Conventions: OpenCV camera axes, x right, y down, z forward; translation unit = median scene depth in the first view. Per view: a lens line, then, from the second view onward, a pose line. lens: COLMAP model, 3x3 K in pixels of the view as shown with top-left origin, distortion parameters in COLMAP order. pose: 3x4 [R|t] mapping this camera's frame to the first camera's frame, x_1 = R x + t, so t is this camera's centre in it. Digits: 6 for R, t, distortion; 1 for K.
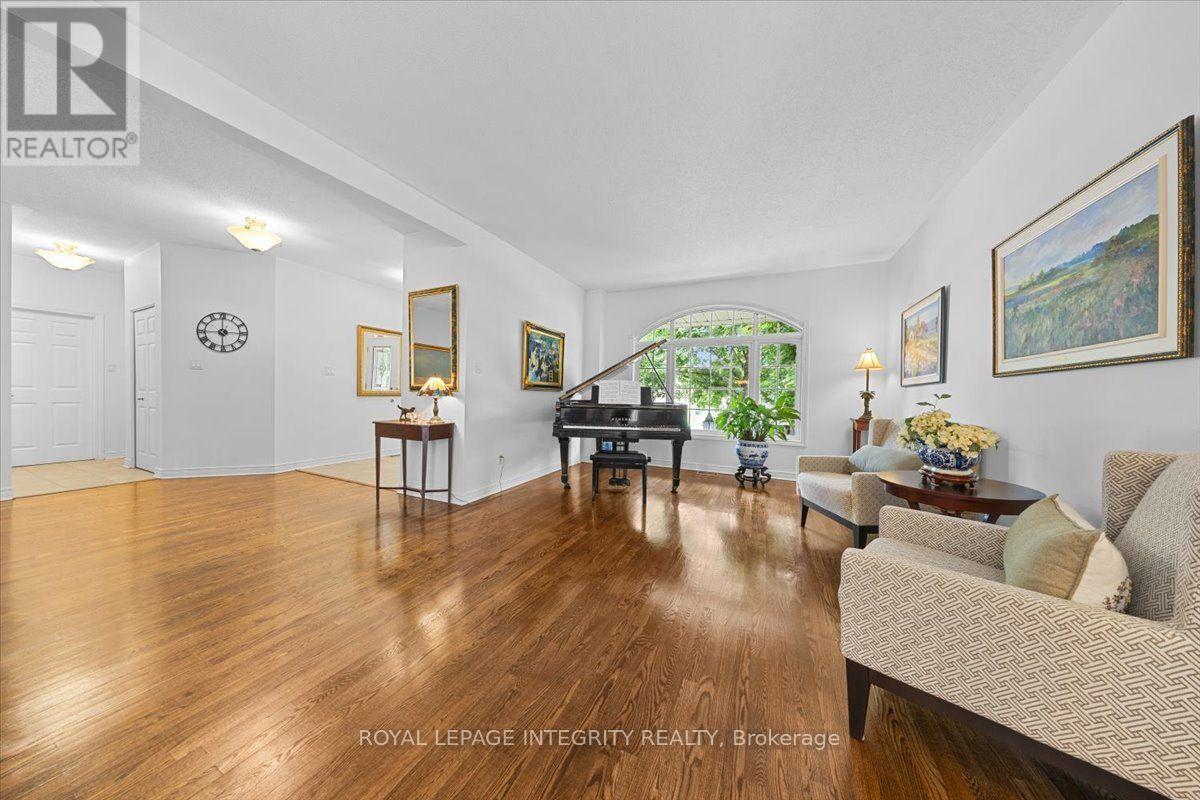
lens RADIAL K [[355.2, 0, 593.6], [0, 355.2, 394.0], [0, 0, 1]] dist [0.000093, -0.000008]
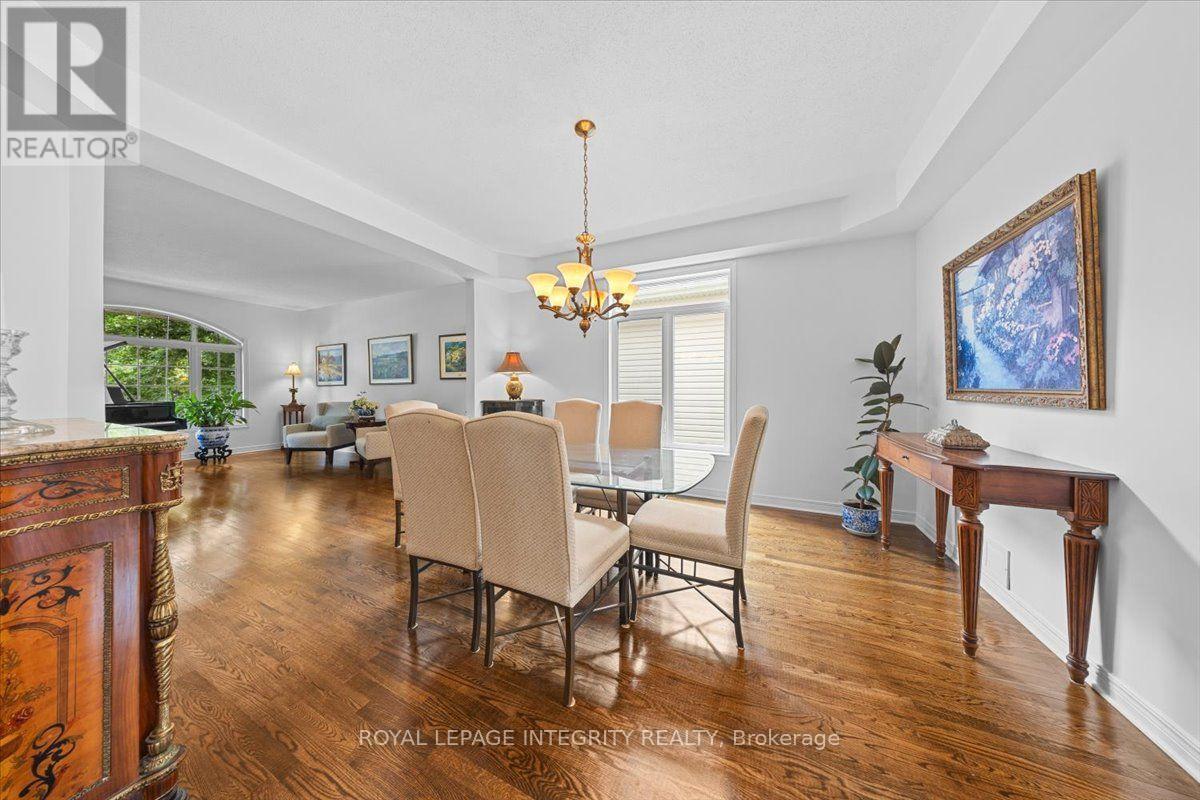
lens RADIAL K [[355.2, 0, 593.6], [0, 355.2, 394.0], [0, 0, 1]] dist [0.000093, -0.000008]
pose [[0.000746, -0.031422, 0.999506, -0.967491], [-0.001415, 0.999505, 0.031423, -0.036862], [-0.999999, -0.001438, 0.000701, -0.450463]]
